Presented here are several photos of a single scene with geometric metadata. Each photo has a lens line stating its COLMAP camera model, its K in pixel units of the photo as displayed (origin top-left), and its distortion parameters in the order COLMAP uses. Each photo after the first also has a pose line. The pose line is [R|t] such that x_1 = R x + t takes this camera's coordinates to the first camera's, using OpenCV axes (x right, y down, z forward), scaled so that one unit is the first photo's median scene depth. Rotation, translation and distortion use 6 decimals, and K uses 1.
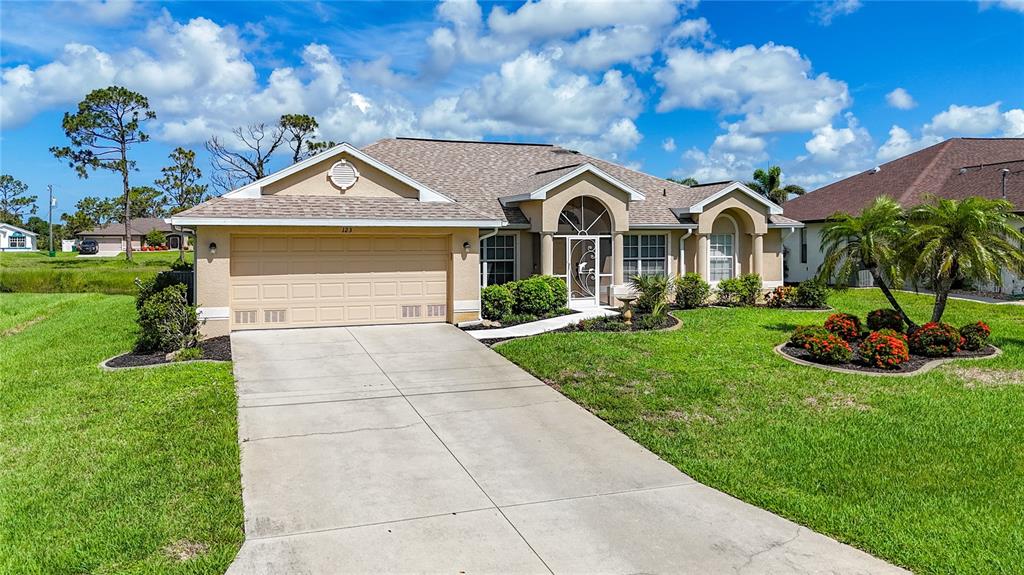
lens RADIAL K [[787.0, 0, 512.0], [0, 787.0, 287.5], [0, 0, 1]] dist [0.036742, 0.000624]
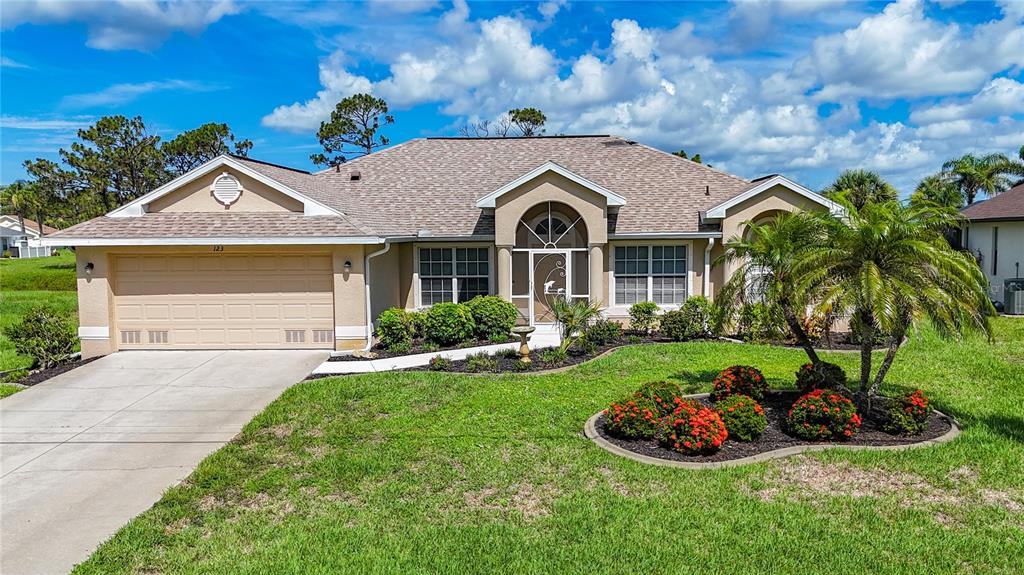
lens RADIAL K [[805.5, 0, 512.9], [0, 805.5, 355.9], [0, 0, 1]] dist [0.008105, 0.000298]
pose [[0.926224, 0.049998, -0.373644, 0.383833], [-0.015311, 0.995337, 0.095232, -0.033710], [0.376663, -0.082486, 0.922670, 0.182475]]
